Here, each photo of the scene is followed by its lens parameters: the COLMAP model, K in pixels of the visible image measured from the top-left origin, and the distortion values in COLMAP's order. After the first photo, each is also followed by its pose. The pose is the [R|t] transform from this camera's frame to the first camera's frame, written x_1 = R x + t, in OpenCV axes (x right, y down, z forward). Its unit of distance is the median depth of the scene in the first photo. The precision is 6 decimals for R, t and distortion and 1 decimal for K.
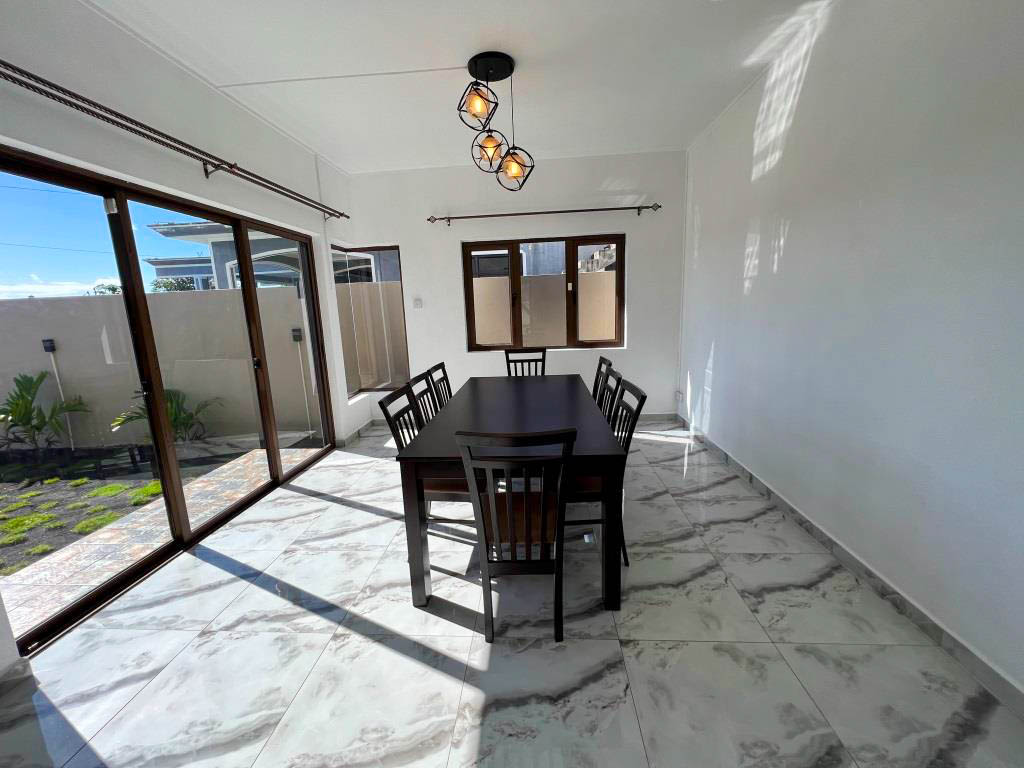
lens RADIAL K [[414.3, 0, 512.6], [0, 414.3, 380.1], [0, 0, 1]] dist [0.004161, -0.000155]
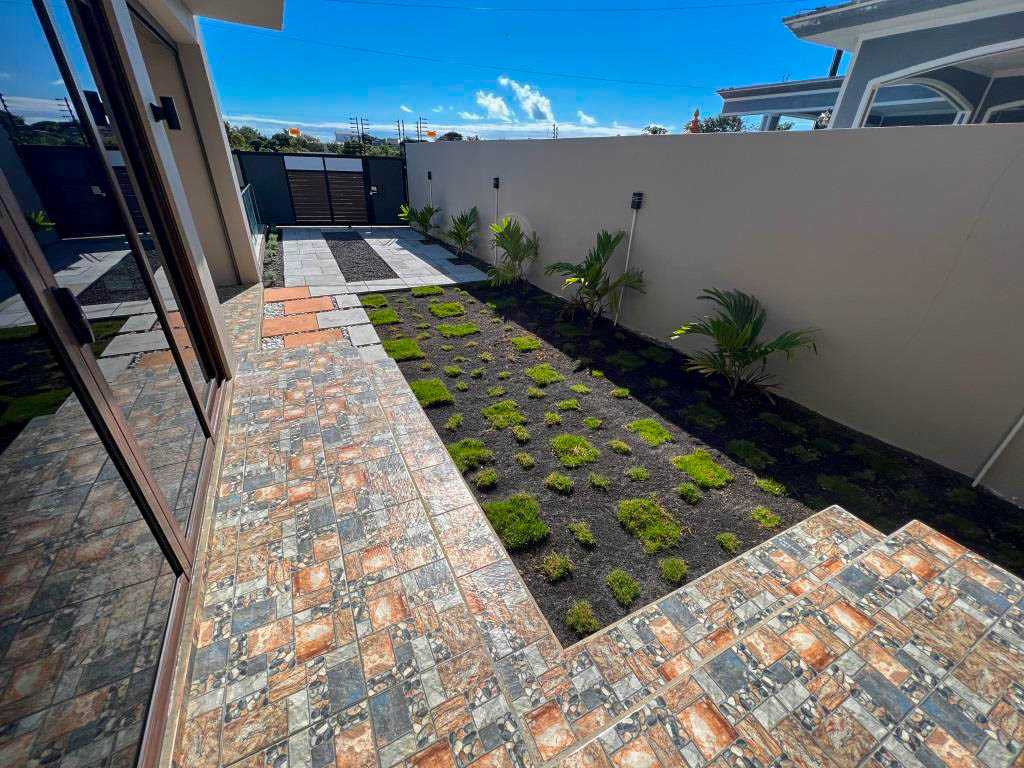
lens RADIAL K [[414.3, 0, 510.7], [0, 414.3, 381.7], [0, 0, 1]] dist [0.004161, -0.000155]
pose [[0.517369, 0.459990, -0.721622, -0.483612], [-0.212544, 0.885898, 0.412323, -0.050654], [0.828948, -0.059947, 0.556104, 0.312307]]
